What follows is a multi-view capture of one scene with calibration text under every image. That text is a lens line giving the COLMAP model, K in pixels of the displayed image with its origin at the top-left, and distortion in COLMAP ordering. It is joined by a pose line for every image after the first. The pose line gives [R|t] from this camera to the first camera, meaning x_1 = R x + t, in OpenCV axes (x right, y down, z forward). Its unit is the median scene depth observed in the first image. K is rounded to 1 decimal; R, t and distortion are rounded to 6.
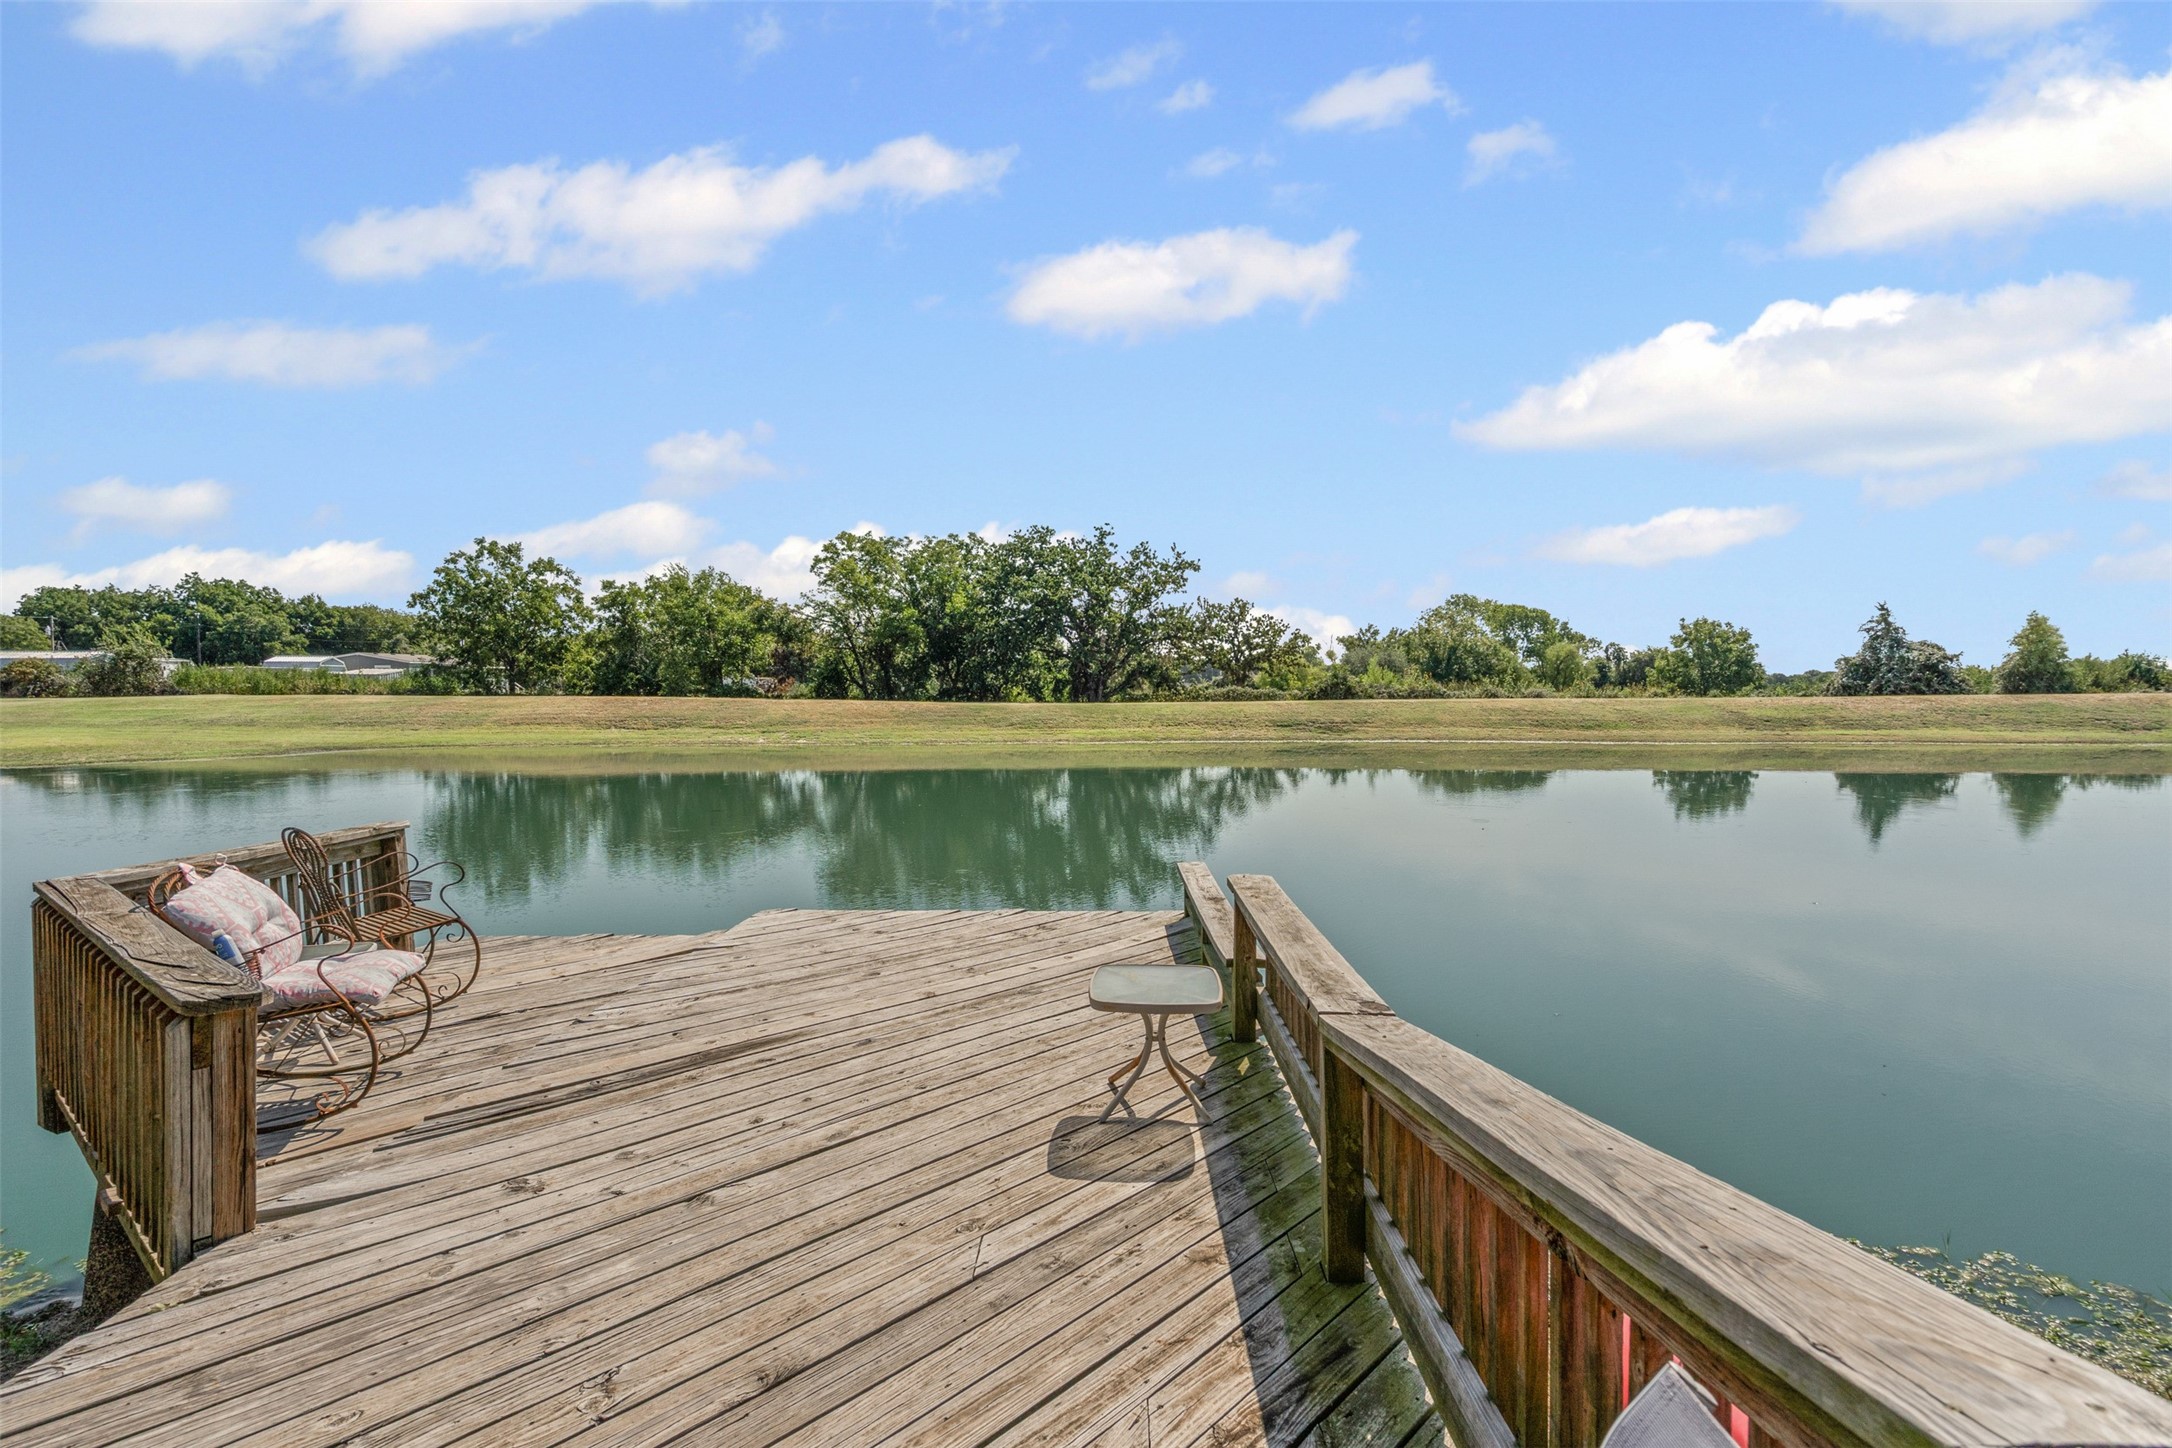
lens RADIAL K [[1026.7, 0, 1086.0], [0, 1026.7, 724.0], [0, 0, 1]] dist [-0.004503, -0.000098]
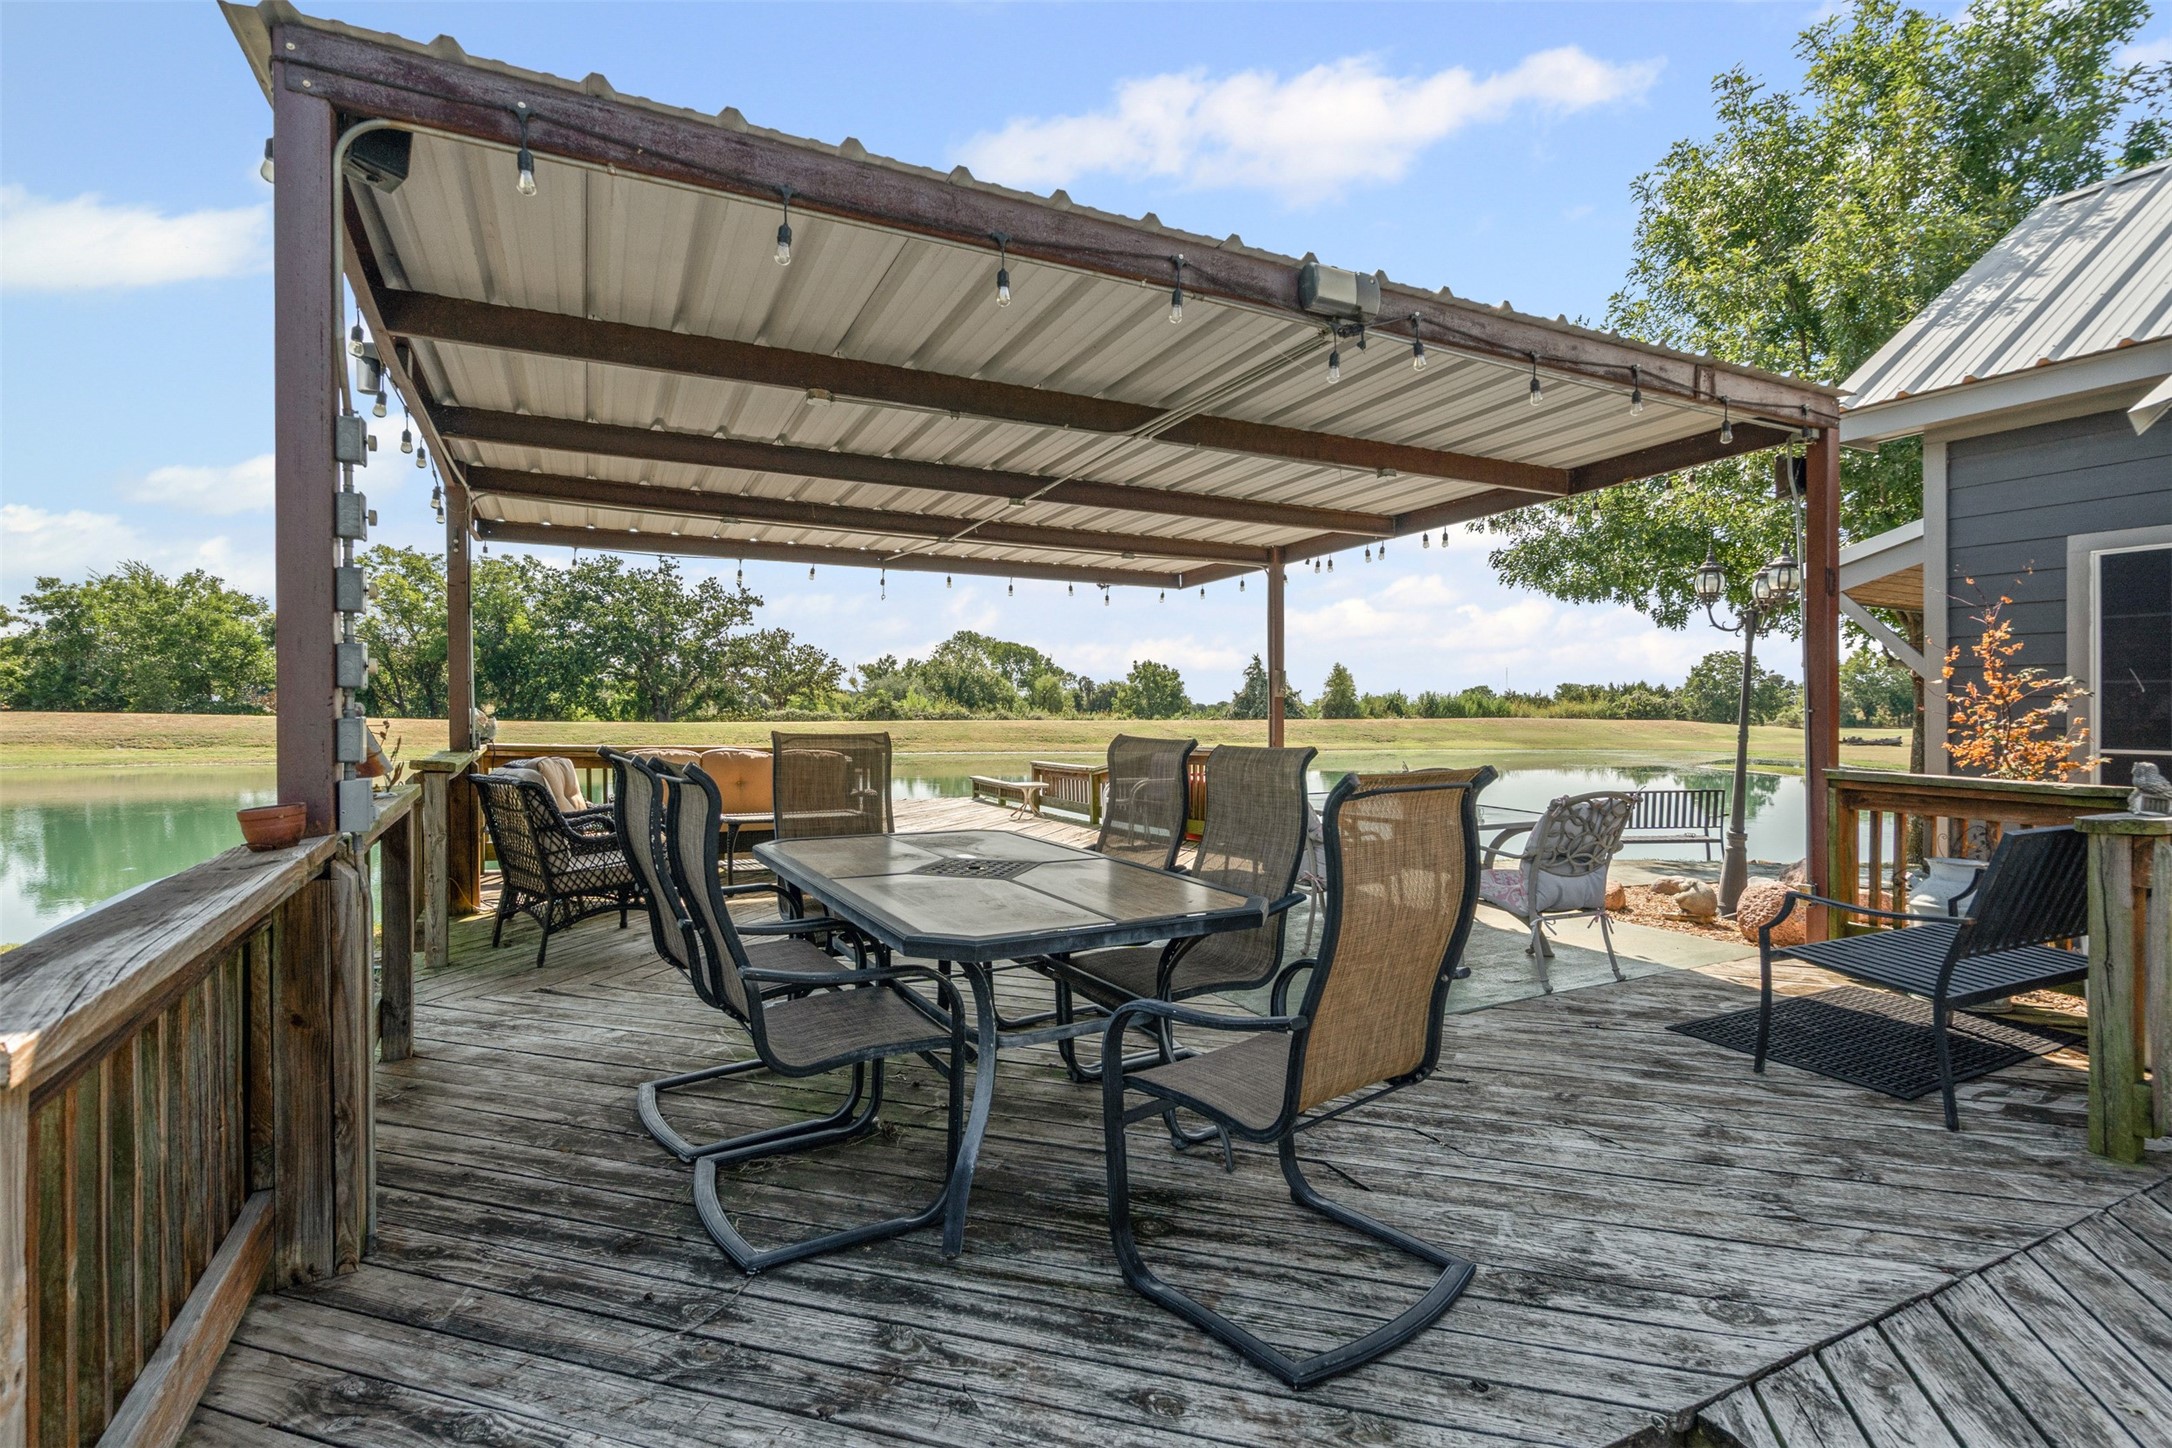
lens RADIAL K [[1024.0, 0, 1078.8], [0, 1024.0, 714.9], [0, 0, 1]] dist [0.002165, 0.000082]
pose [[0.890713, 0.007212, 0.454508, -0.088265], [0.007965, 0.999473, -0.031468, 0.008066], [-0.454495, 0.031649, 0.890187, -0.149757]]
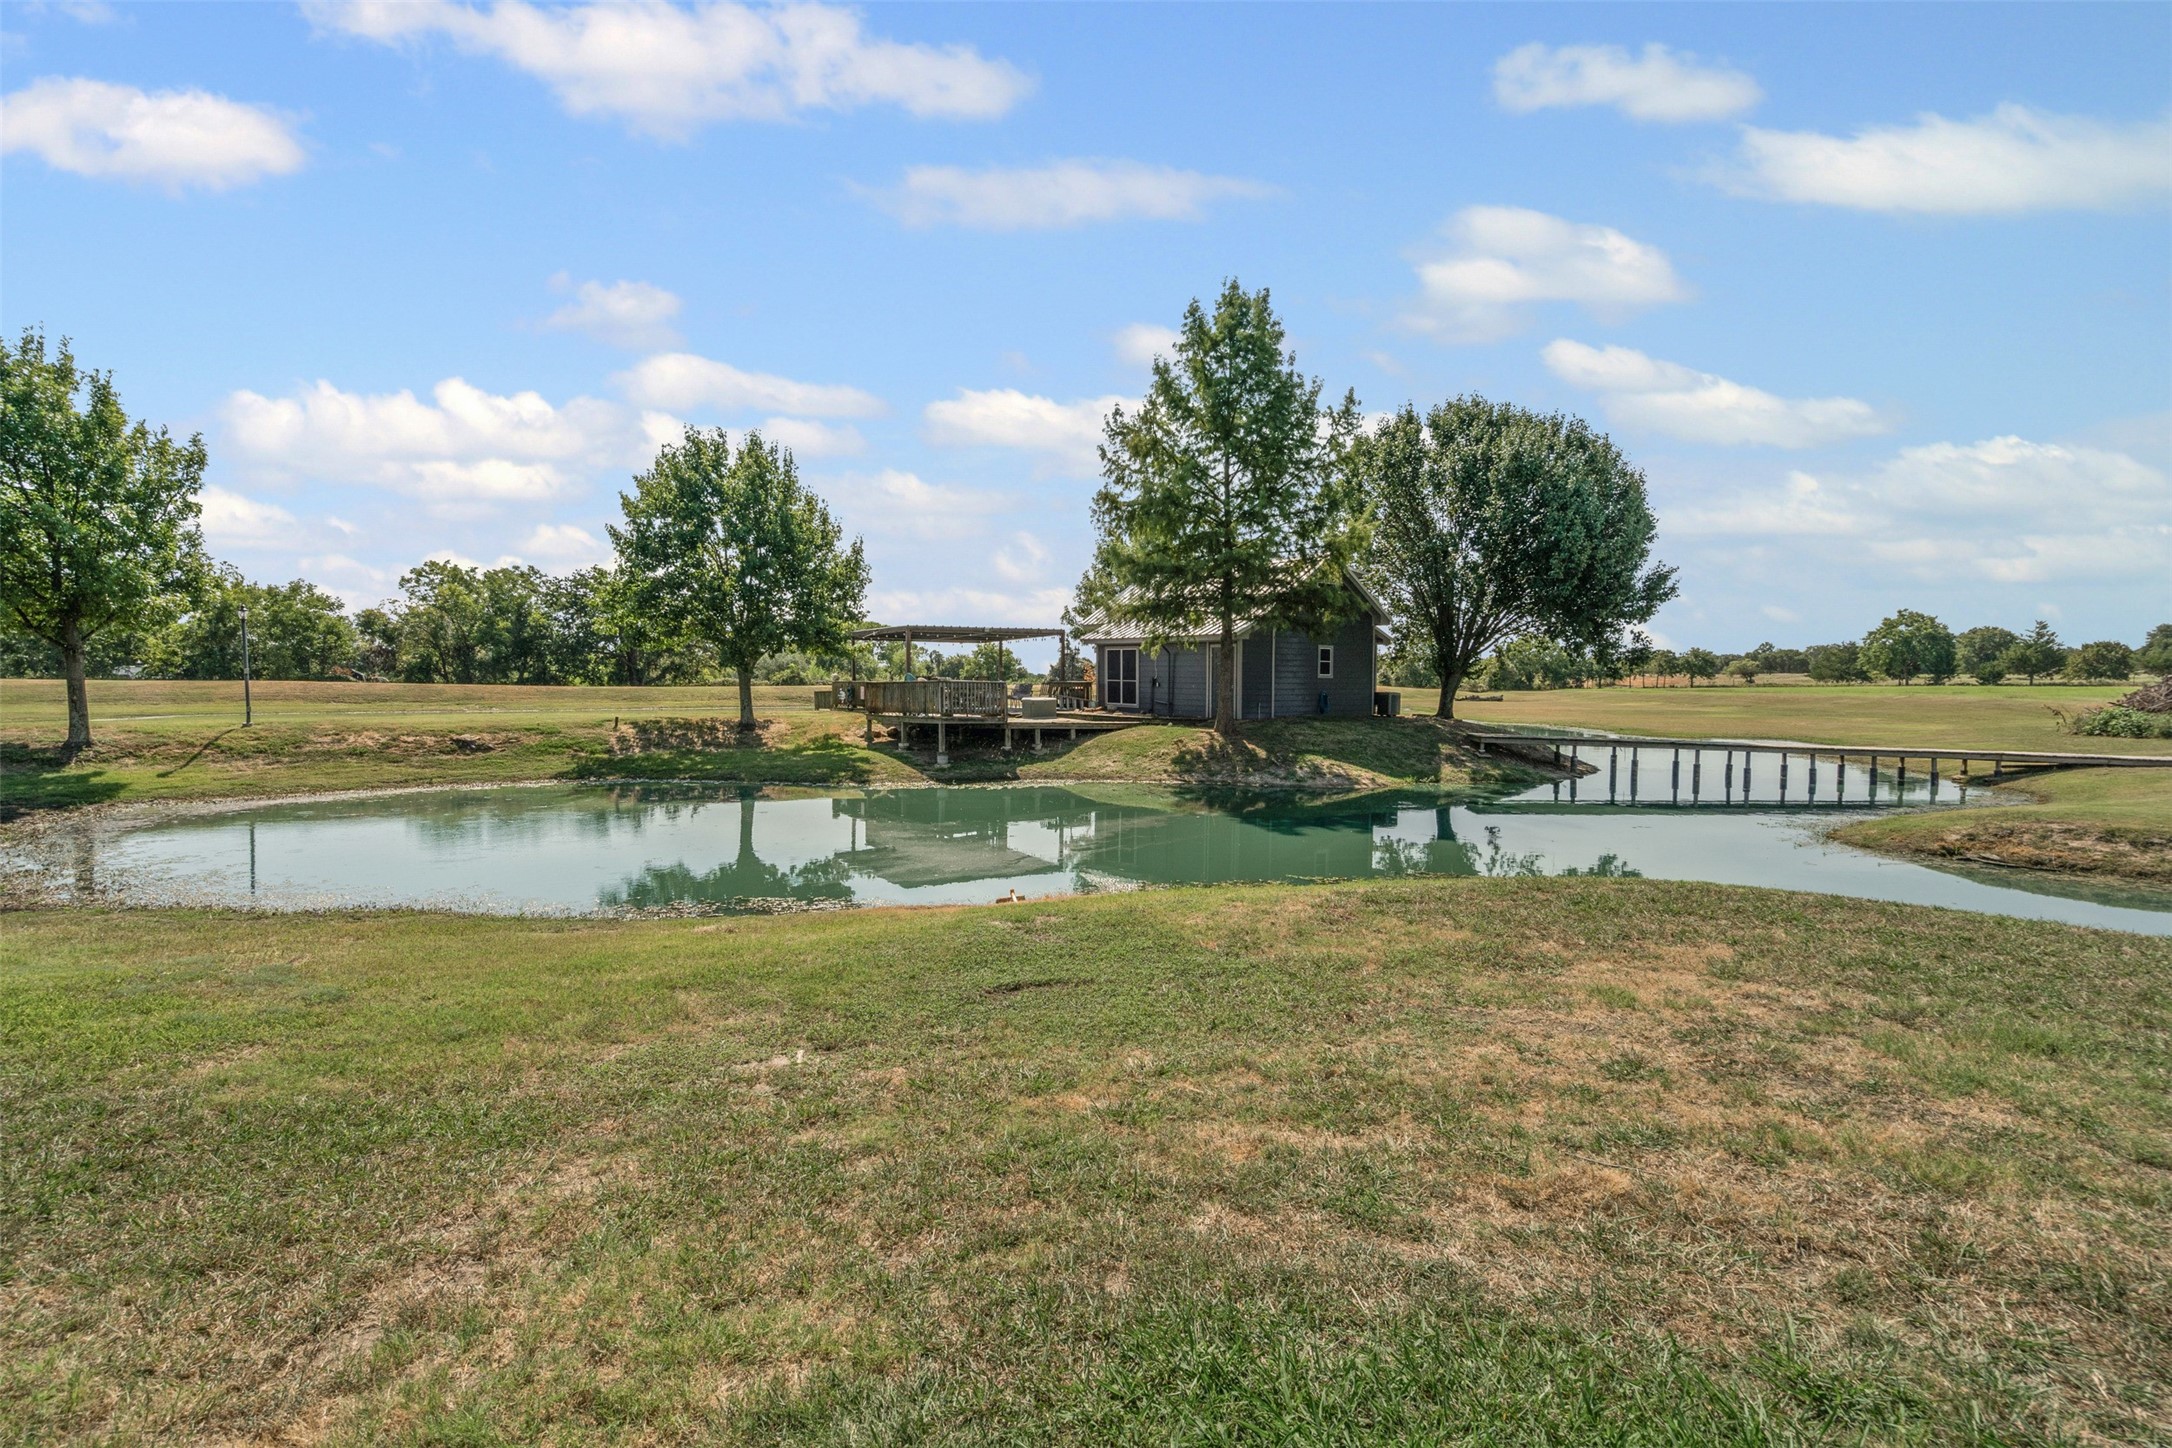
lens RADIAL K [[1024.0, 0, 1078.8], [0, 1024.0, 714.9], [0, 0, 1]] dist [0.002165, 0.000082]
pose [[0.813009, -0.013306, 0.582099, -0.331048], [0.017033, 0.999854, -0.000935, 0.031231], [-0.582002, 0.010675, 0.813117, -0.586588]]
